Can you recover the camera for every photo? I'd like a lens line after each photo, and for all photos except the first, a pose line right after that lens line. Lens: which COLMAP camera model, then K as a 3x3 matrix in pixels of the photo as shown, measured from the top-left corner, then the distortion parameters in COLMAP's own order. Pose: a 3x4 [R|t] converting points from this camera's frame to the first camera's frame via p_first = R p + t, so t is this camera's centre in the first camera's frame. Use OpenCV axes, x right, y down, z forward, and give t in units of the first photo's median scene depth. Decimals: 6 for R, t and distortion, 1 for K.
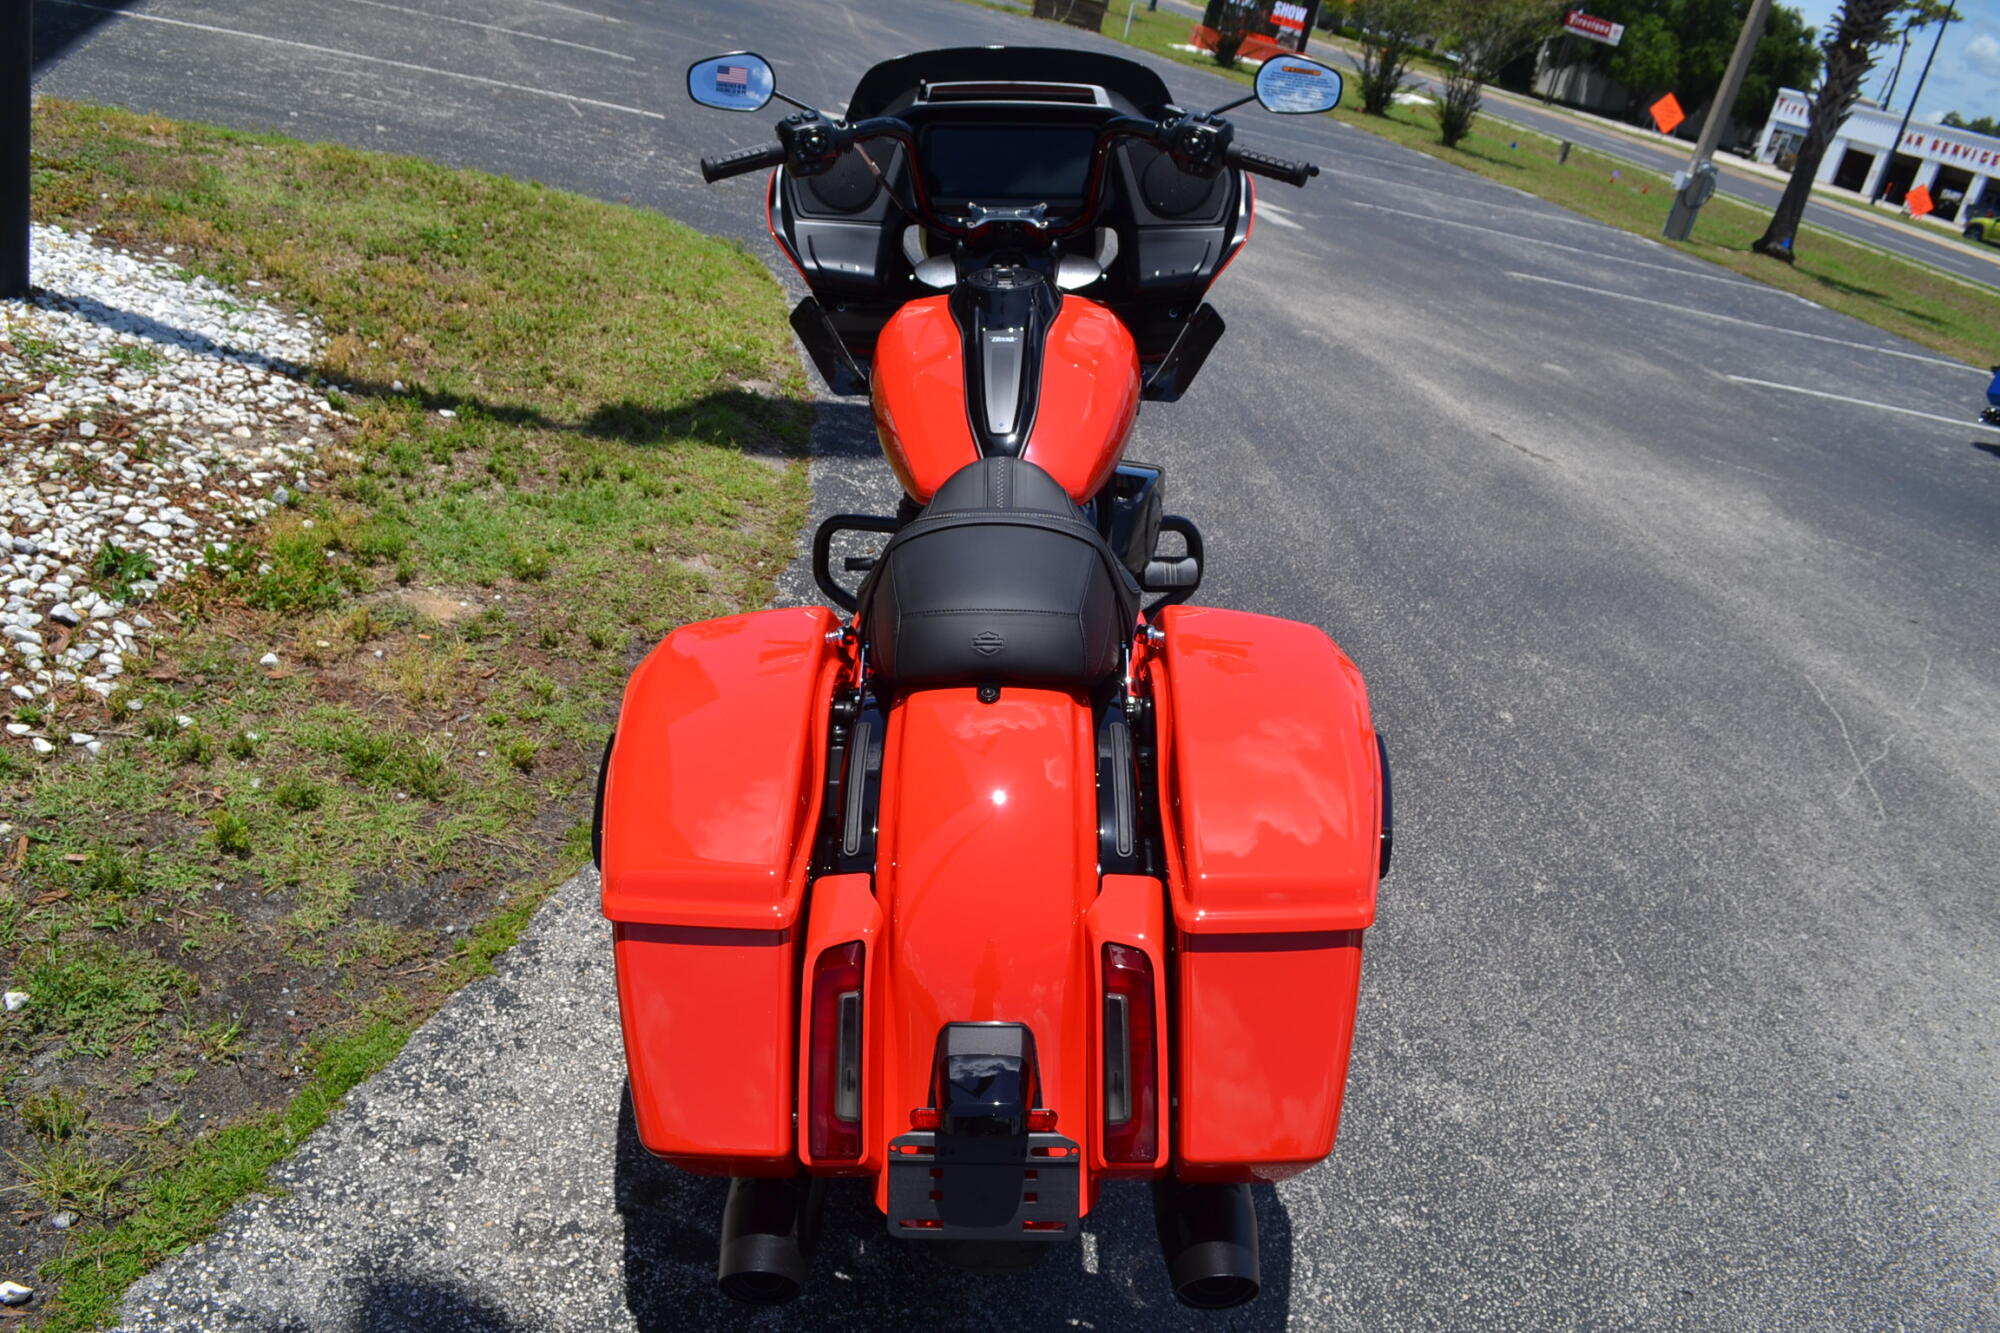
lens RADIAL K [[1659.8, 0, 999.9], [0, 1659.8, 654.8], [0, 0, 1]] dist [-0.082006, 0.009095]
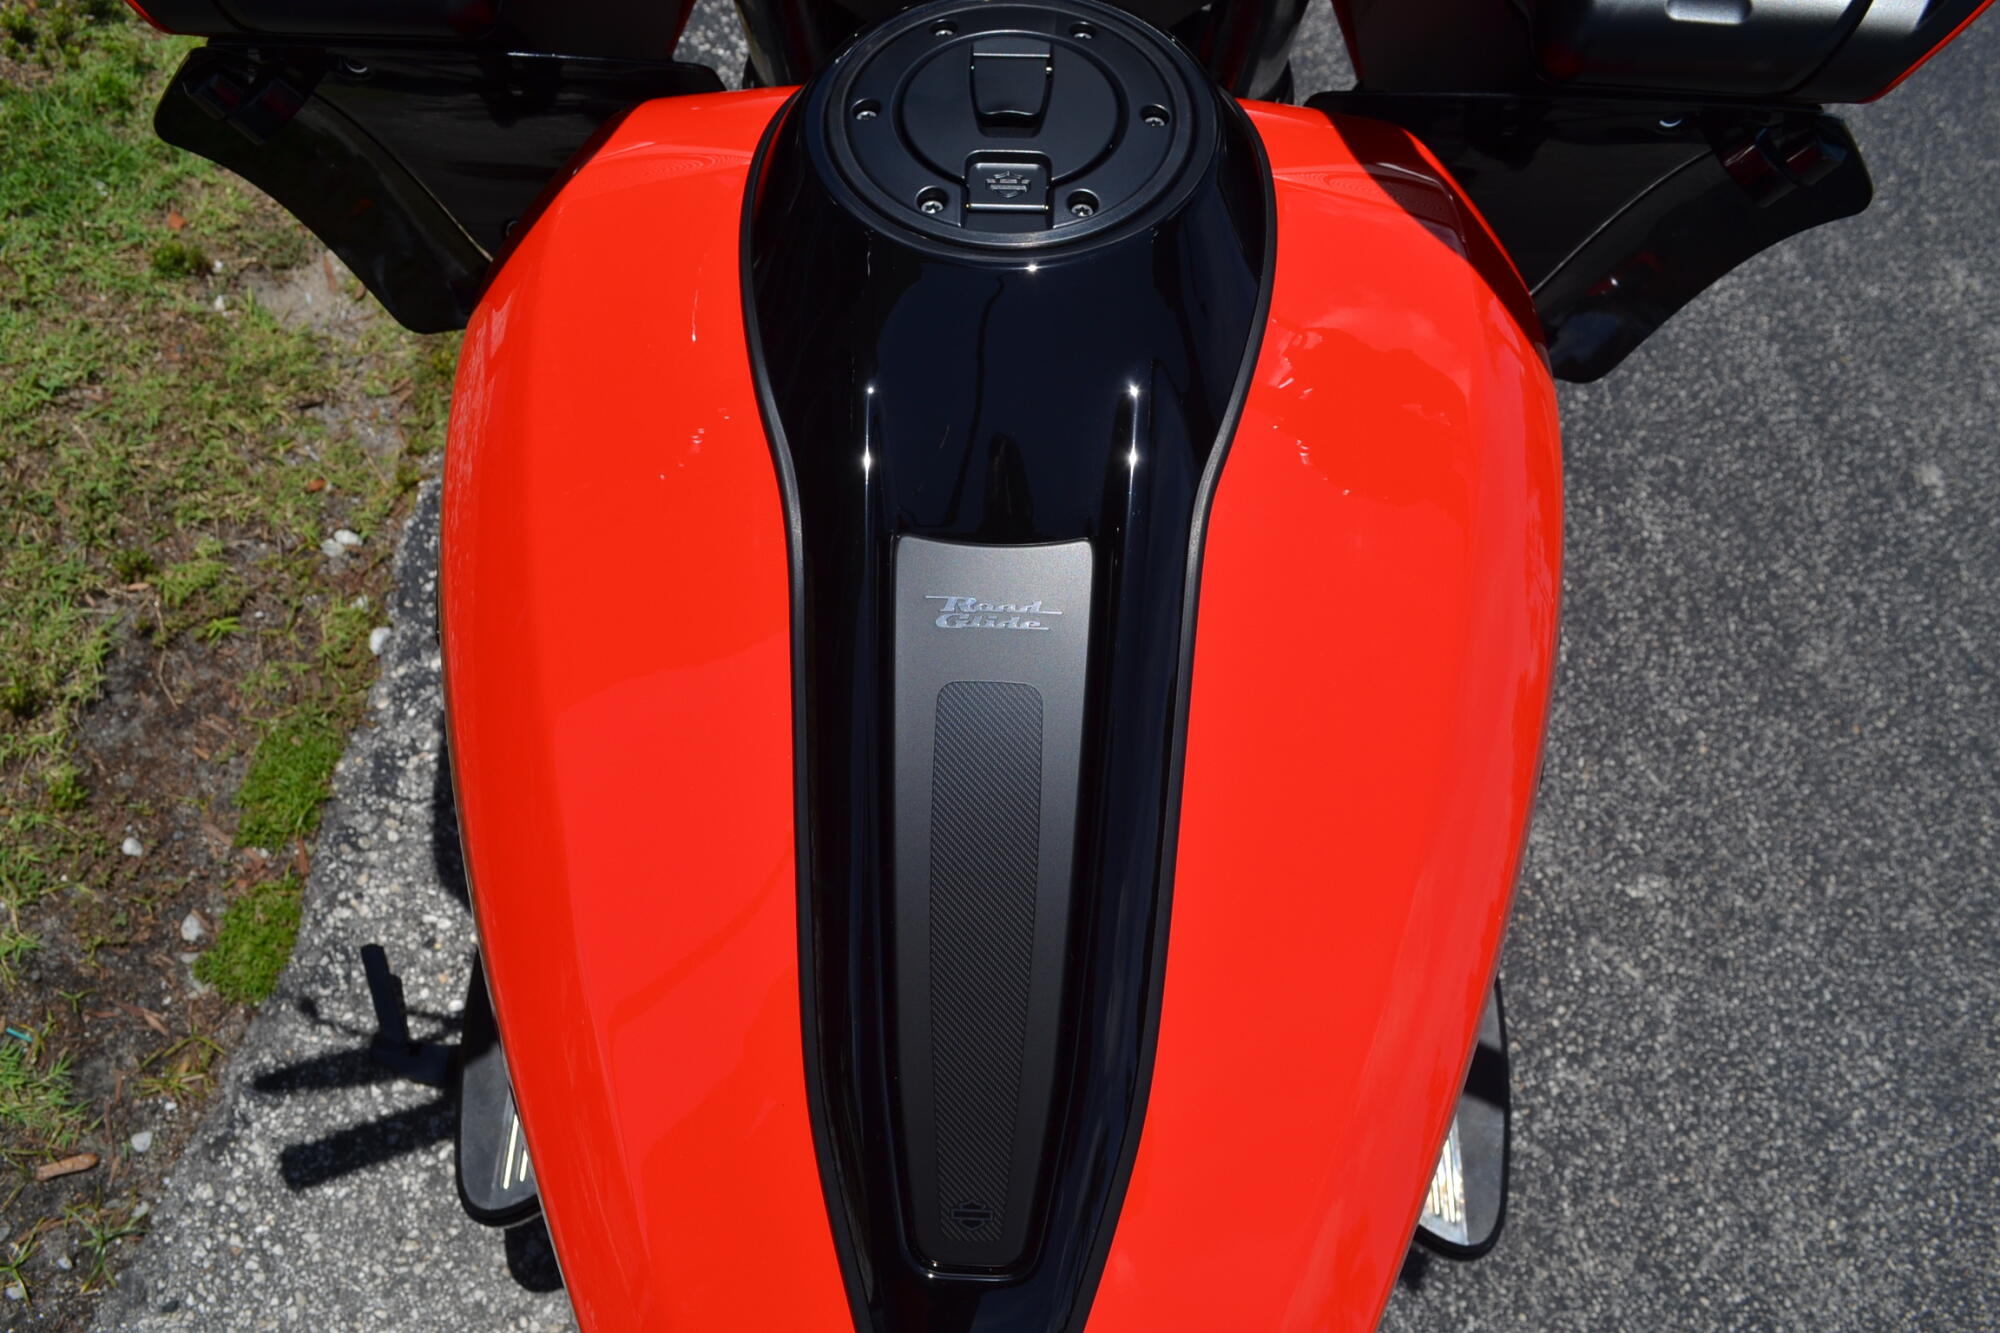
lens RADIAL K [[1721.9, 0, 994.0], [0, 1721.9, 673.9], [0, 0, 1]] dist [-0.088483, 0.025960]
pose [[0.999977, 0.005385, 0.004220, 0.000952], [-0.006782, 0.861466, 0.507769, -0.268693], [-0.000902, -0.507786, 0.861483, 0.742915]]
